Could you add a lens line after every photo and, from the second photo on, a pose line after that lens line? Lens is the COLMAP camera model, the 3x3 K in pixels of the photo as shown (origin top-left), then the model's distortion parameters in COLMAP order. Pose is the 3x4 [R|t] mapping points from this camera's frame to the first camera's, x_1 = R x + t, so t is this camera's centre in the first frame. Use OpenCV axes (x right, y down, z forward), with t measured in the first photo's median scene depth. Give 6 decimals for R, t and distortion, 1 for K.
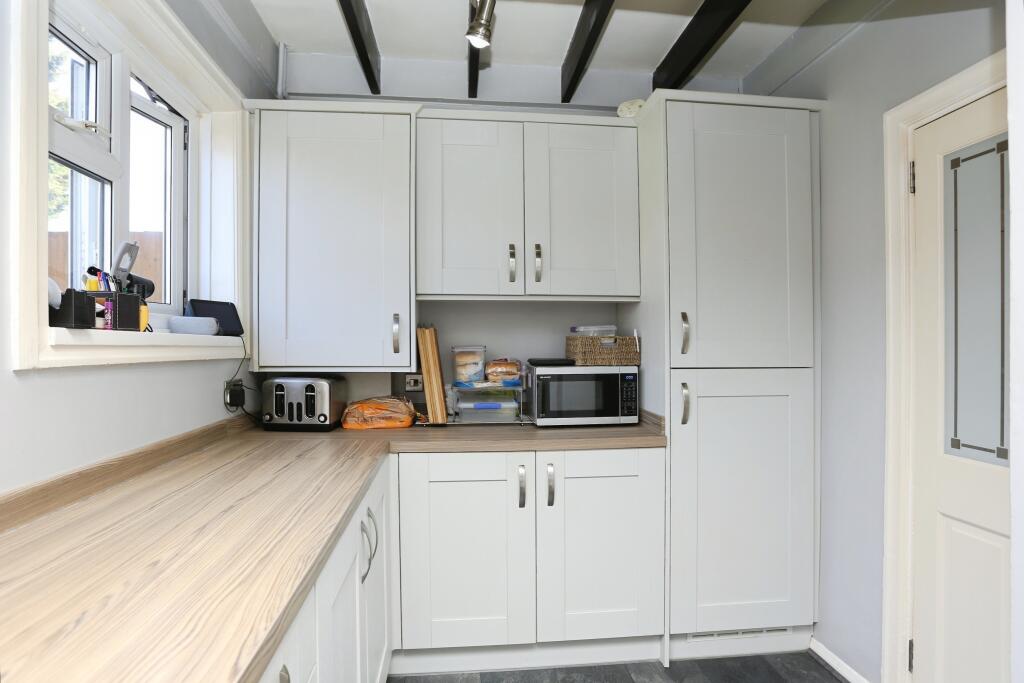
lens RADIAL K [[528.1, 0, 512.0], [0, 528.1, 341.5], [0, 0, 1]] dist [-0.055327, 0.000990]
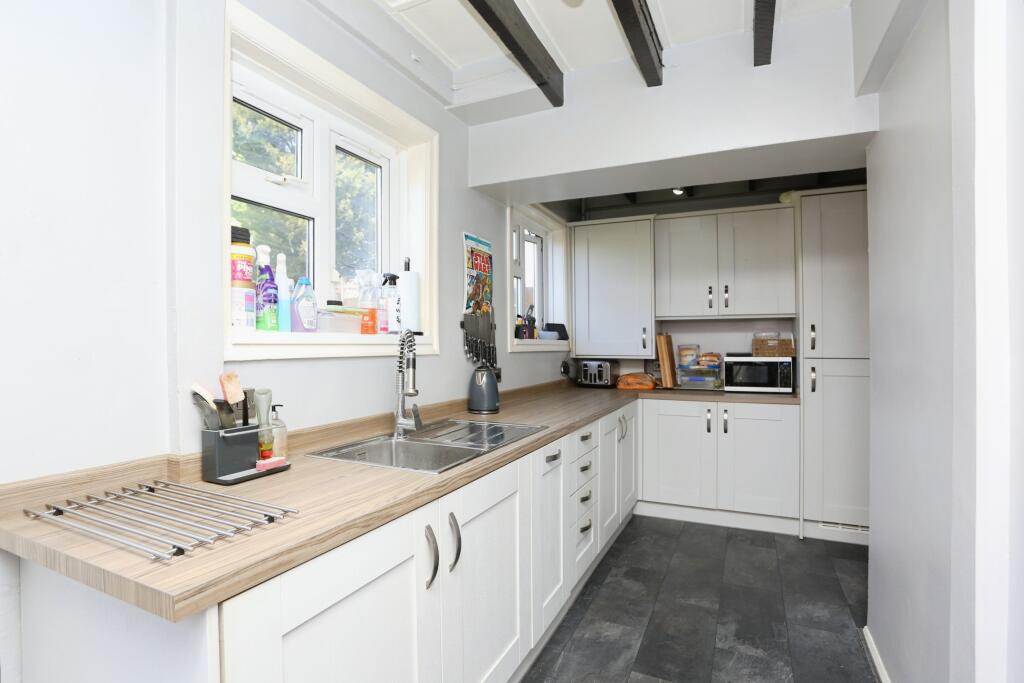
lens RADIAL K [[511.4, 0, 505.2], [0, 511.4, 344.7], [0, 0, 1]] dist [-0.020809, -0.000414]
pose [[0.847216, -0.000261, -0.531248, 0.322428], [0.004339, 0.999970, 0.006428, -0.005748], [0.531230, -0.007751, 0.847192, -0.792254]]
